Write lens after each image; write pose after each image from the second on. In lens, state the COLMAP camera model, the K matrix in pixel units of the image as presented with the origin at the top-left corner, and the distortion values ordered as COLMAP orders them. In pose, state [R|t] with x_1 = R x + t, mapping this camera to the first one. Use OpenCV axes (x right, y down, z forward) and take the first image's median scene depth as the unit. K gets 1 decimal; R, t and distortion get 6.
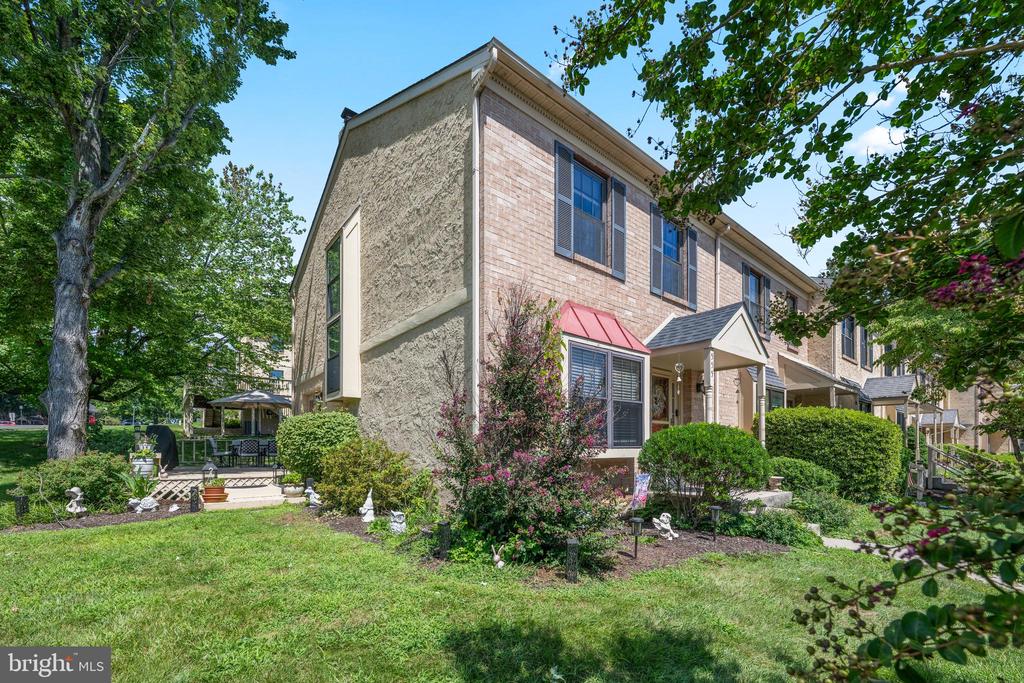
lens RADIAL K [[407.5, 0, 490.6], [0, 407.5, 436.8], [0, 0, 1]] dist [0.000102, 0.000255]
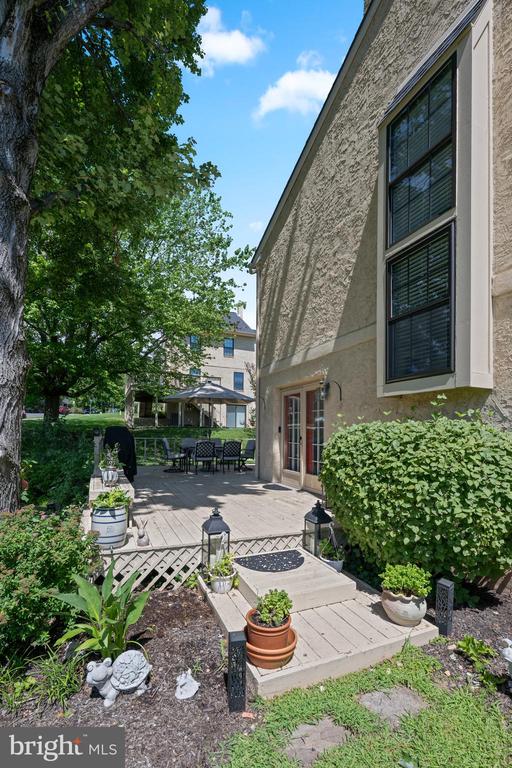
lens RADIAL K [[326.9, 0, 240.7], [0, 326.9, 426.1], [0, 0, 1]] dist [0.001946, -0.000064]
pose [[0.958599, 0.017091, -0.284245, -0.587086], [-0.013826, 0.999813, 0.013490, -0.063673], [0.284422, -0.009001, 0.958657, 0.659123]]
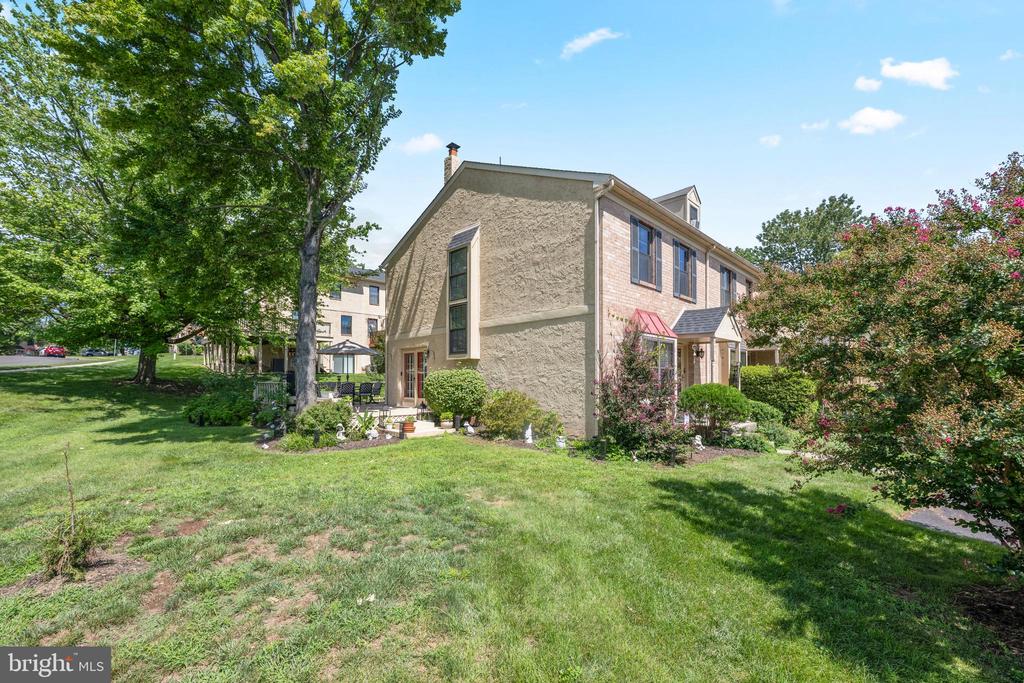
lens RADIAL K [[407.5, 0, 507.3], [0, 407.5, 357.4], [0, 0, 1]] dist [0.000102, 0.000255]
pose [[0.991941, 0.012653, 0.126064, -0.481399], [-0.009571, 0.999641, -0.025022, -0.078760], [-0.126335, 0.023614, 0.991706, -0.518479]]
